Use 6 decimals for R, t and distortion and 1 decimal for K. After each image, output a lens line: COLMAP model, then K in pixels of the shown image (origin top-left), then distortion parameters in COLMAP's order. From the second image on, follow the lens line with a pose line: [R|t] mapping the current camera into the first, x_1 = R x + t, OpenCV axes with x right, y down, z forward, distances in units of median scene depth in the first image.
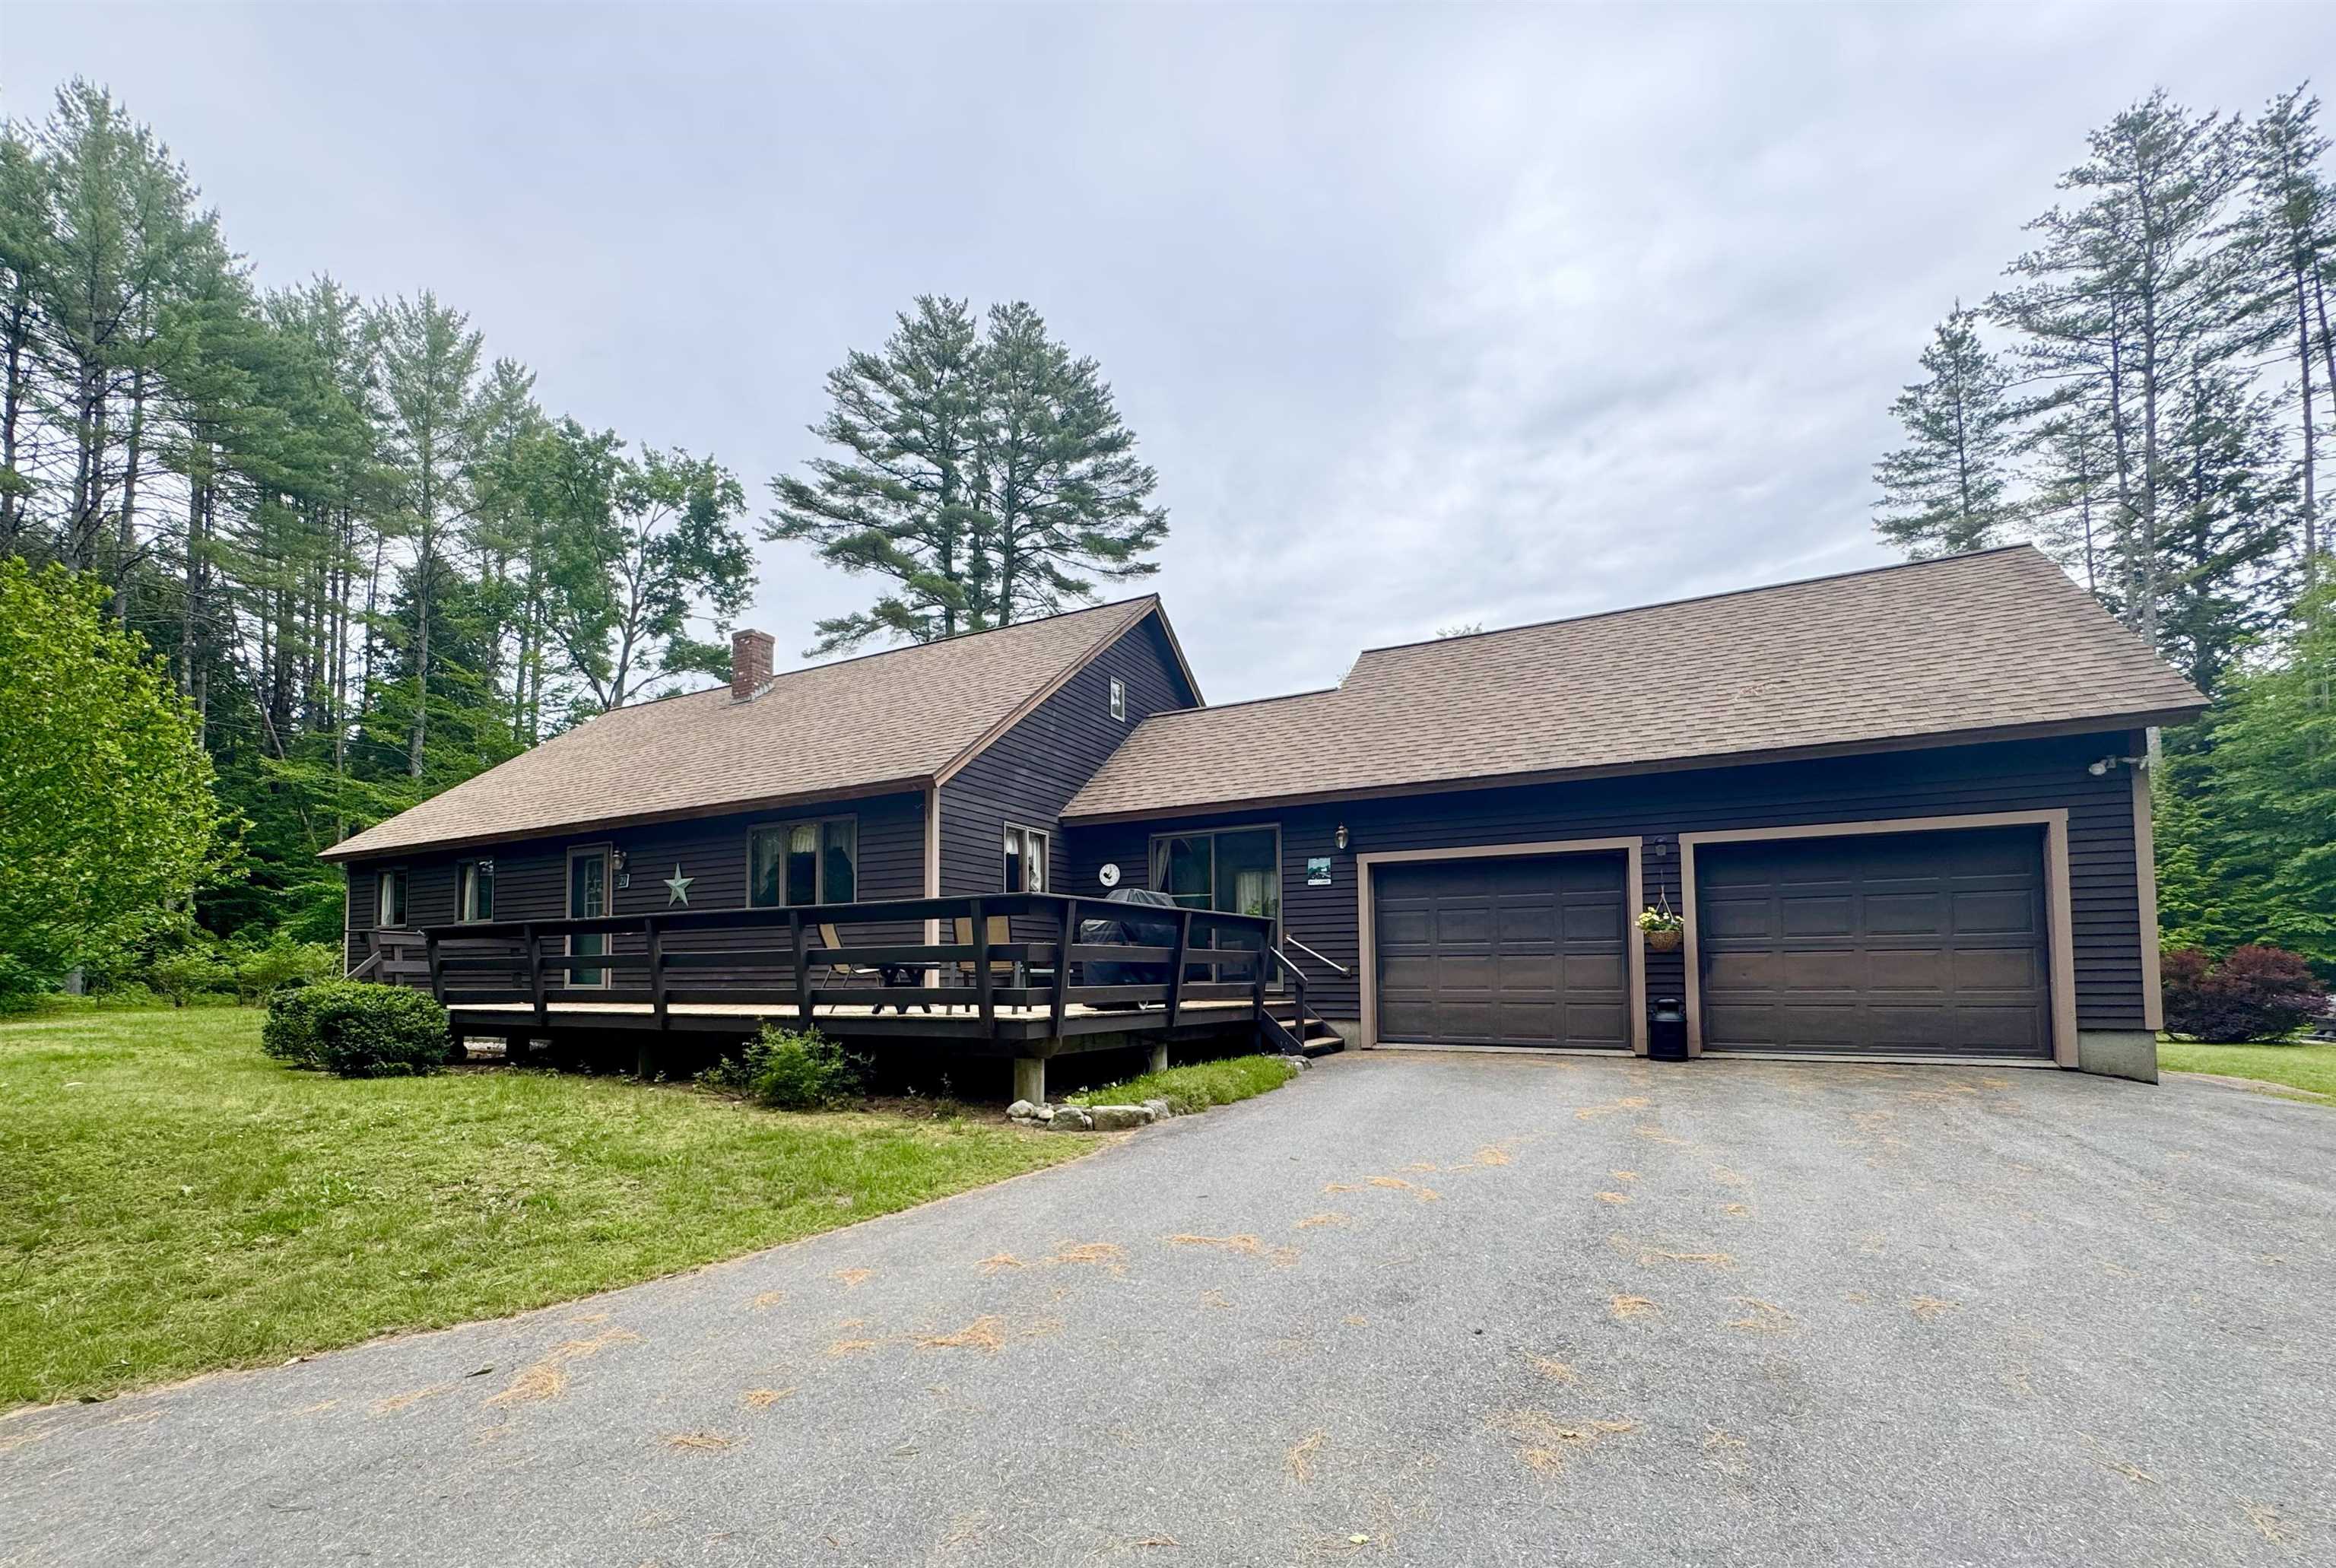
lens RADIAL K [[986.2, 0, 1107.8], [0, 986.2, 934.0], [0, 0, 1]] dist [-0.002416, -0.000224]
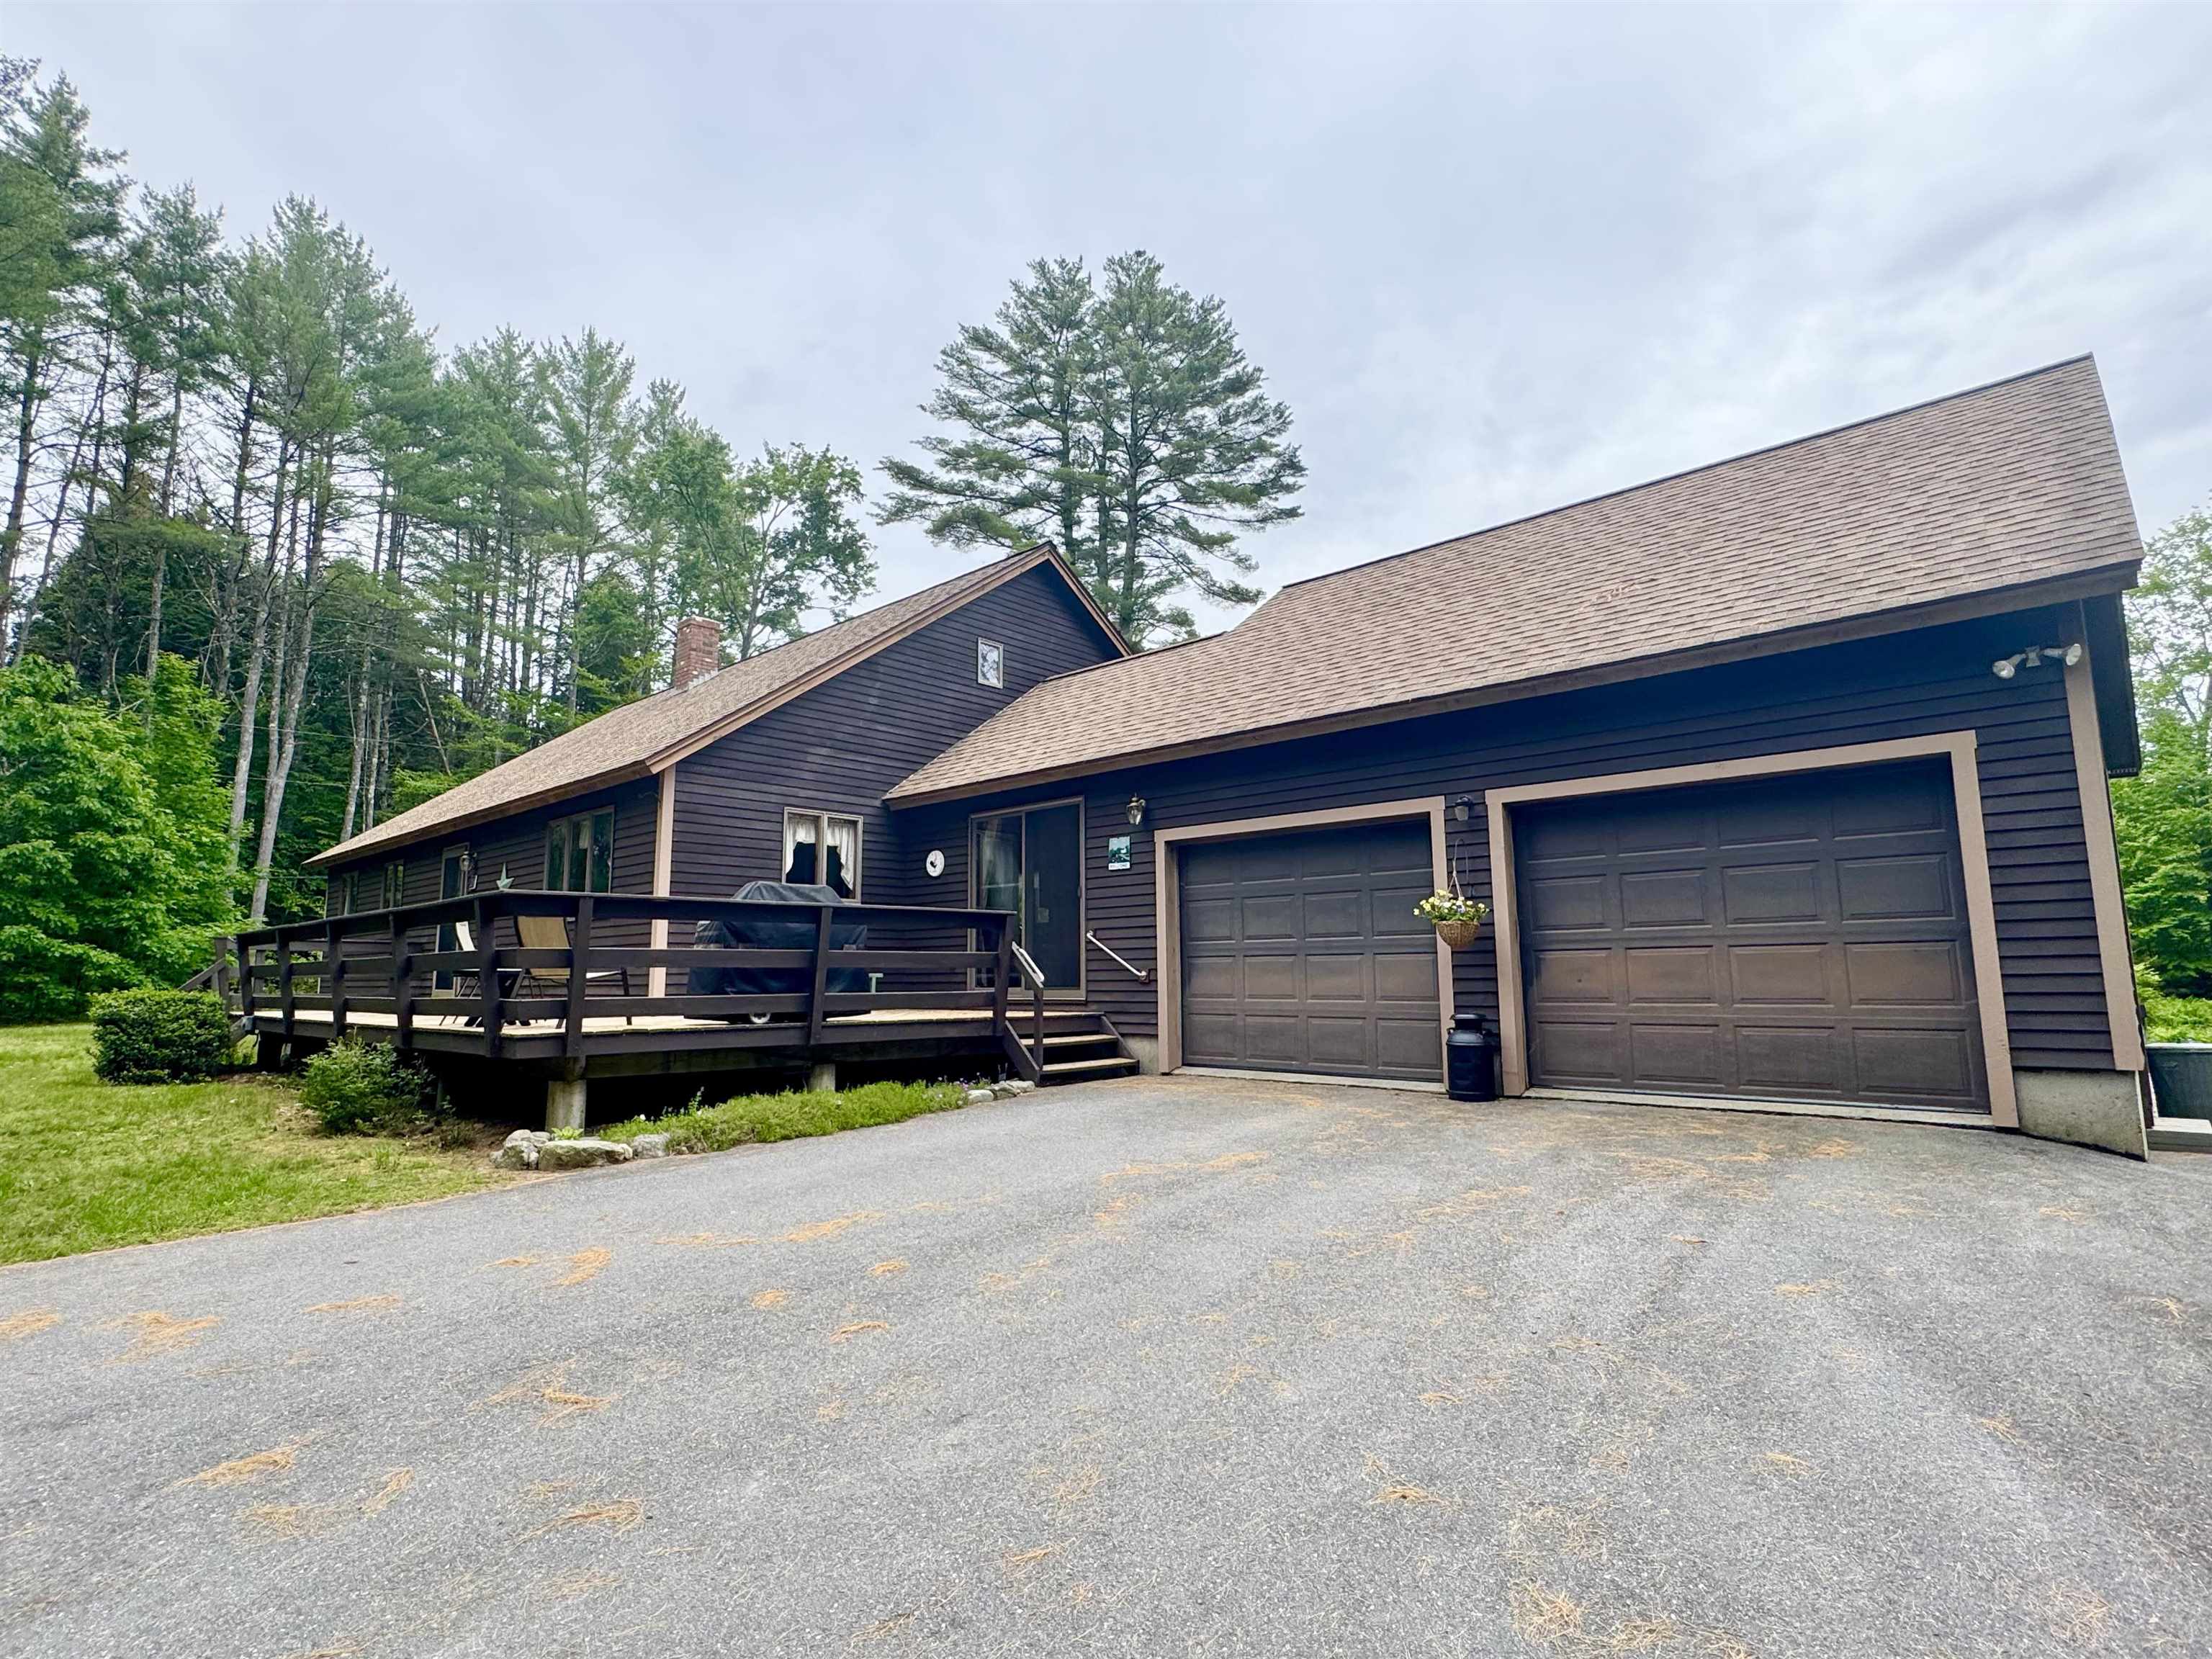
lens RADIAL K [[1100.8, 0, 1109.4], [0, 1100.8, 828.9], [0, 0, 1]] dist [-0.002391, -0.000369]
pose [[0.971347, -0.033297, -0.235322, 0.156540], [0.012289, 0.995850, -0.090182, -0.000324], [0.237348, 0.084706, 0.967725, 0.039653]]
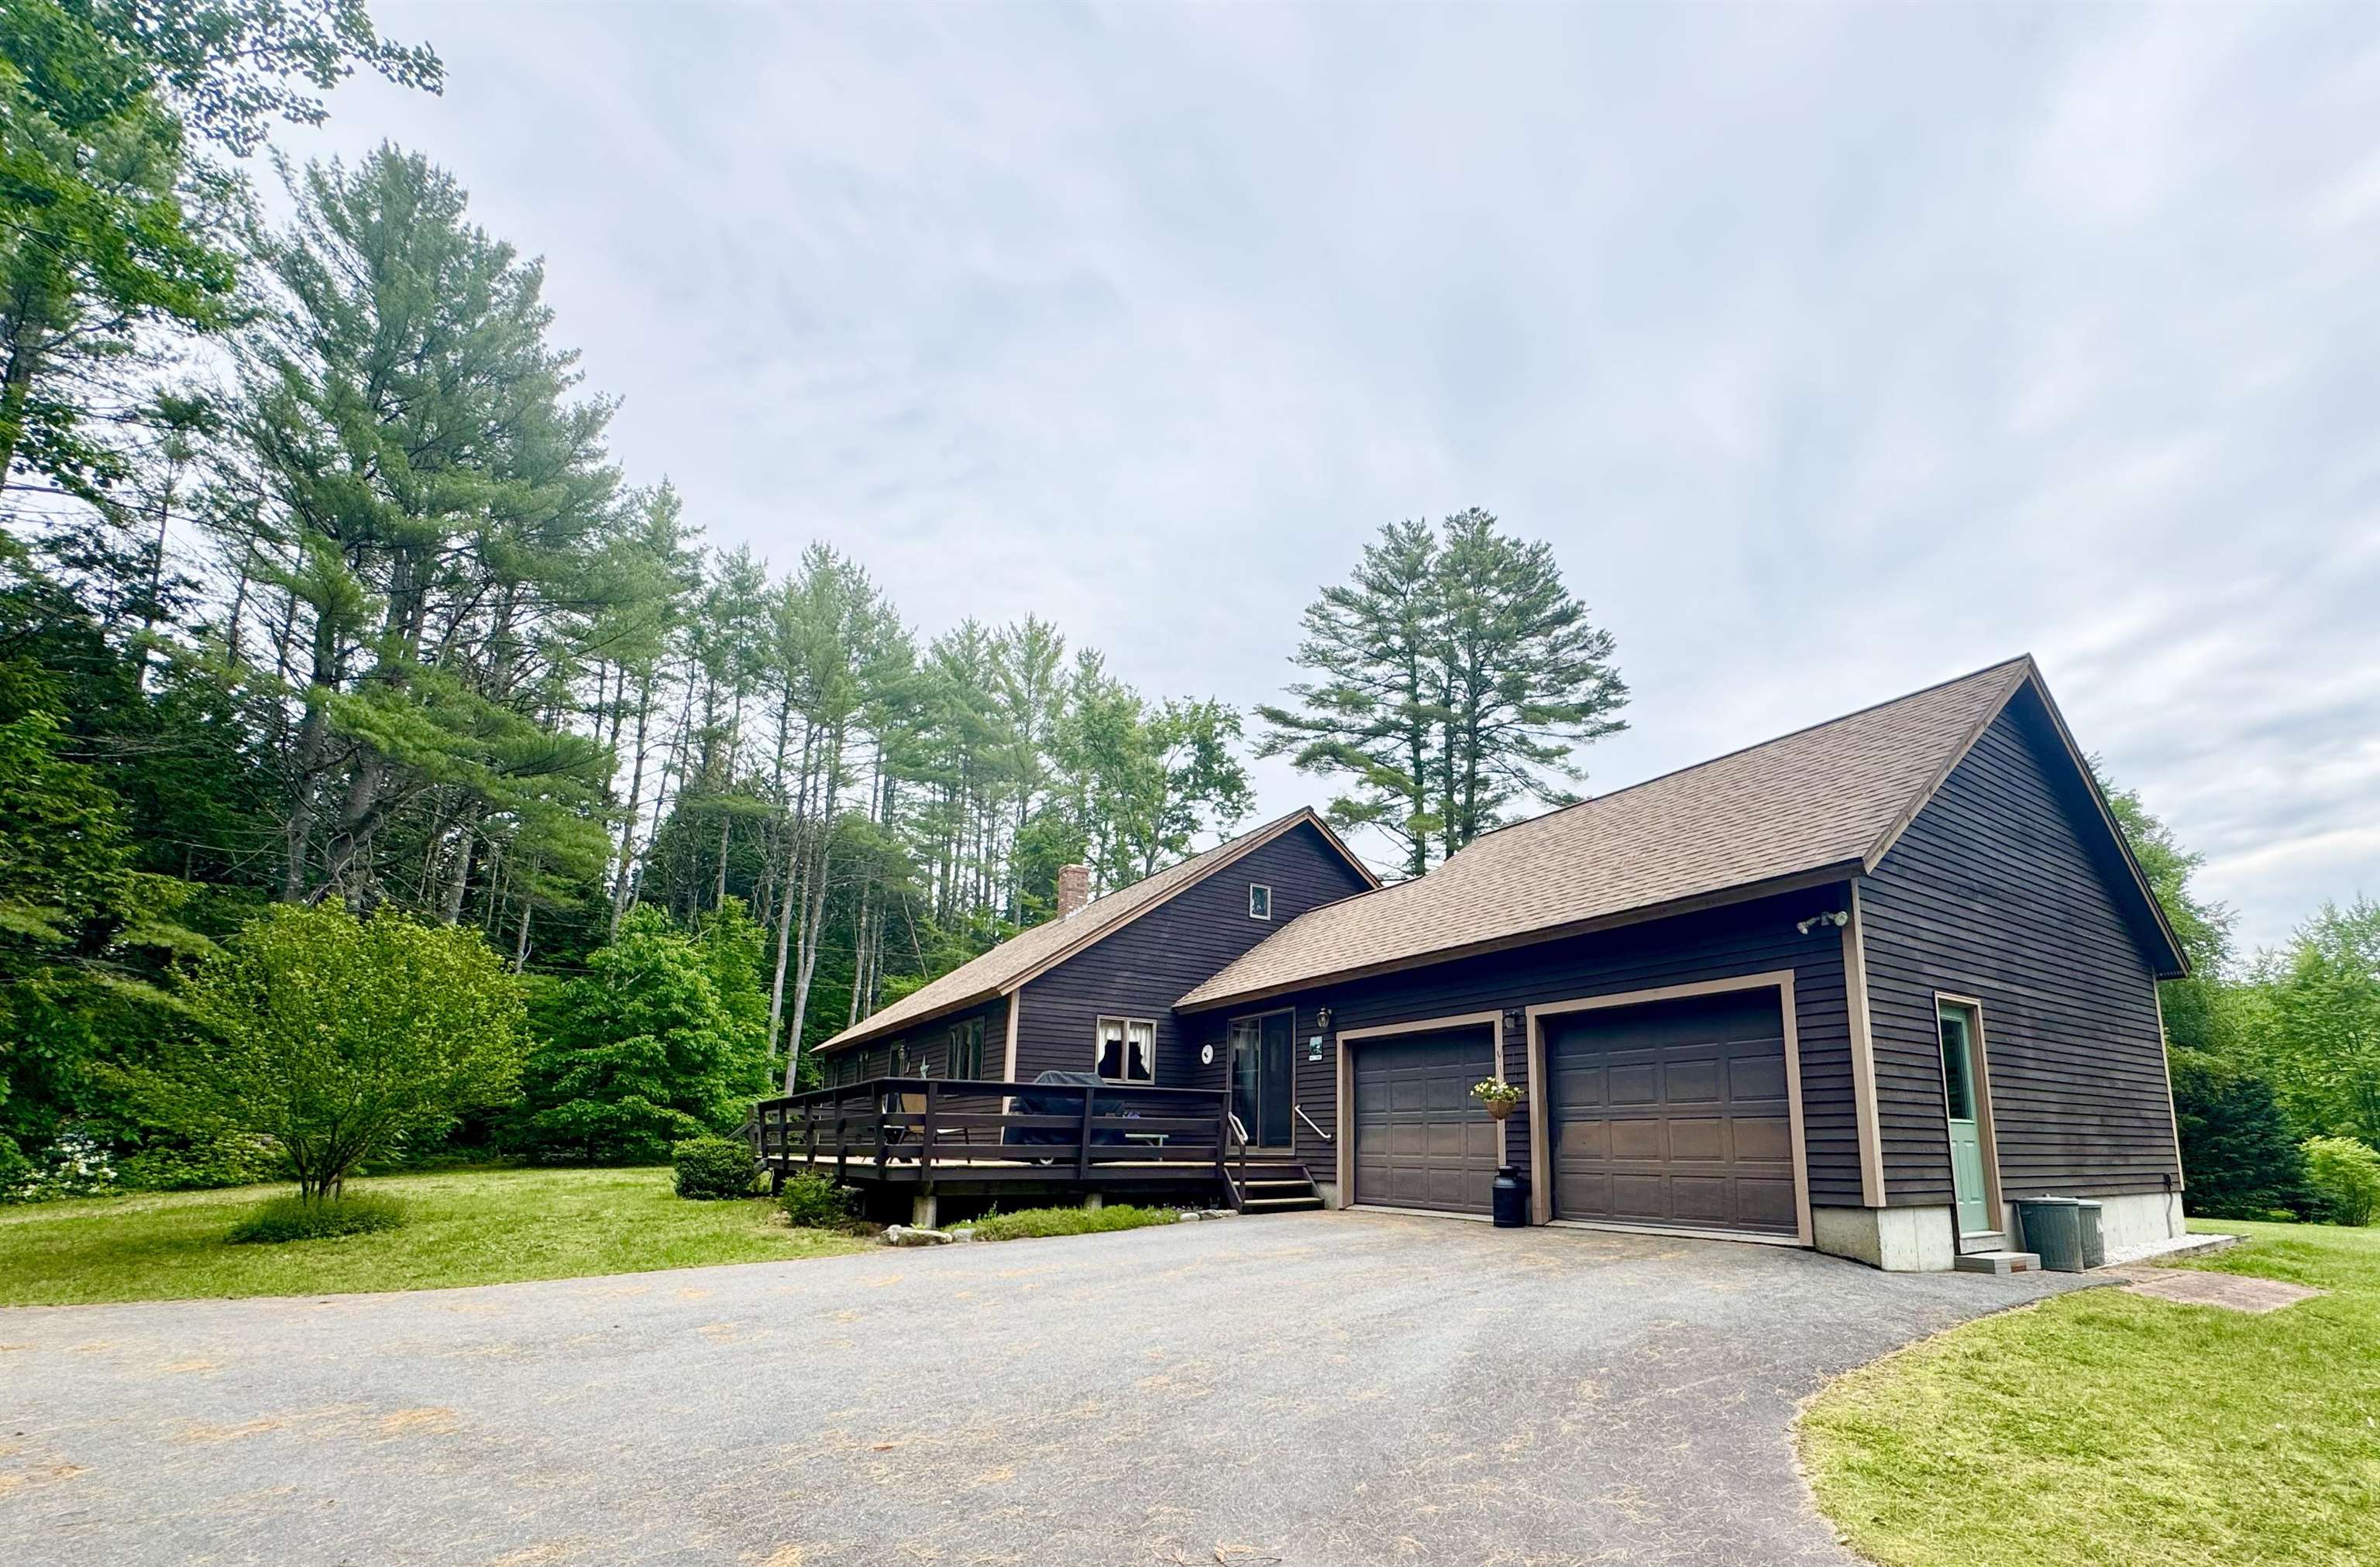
lens RADIAL K [[1024.2, 0, 1308.3], [0, 1024.2, 975.8], [0, 0, 1]] dist [-0.001946, 0.000101]
pose [[0.905008, -0.057765, -0.421455, 0.261477], [0.005598, 0.992269, -0.123981, -0.000141], [0.425358, 0.109845, 0.898334, -0.025576]]
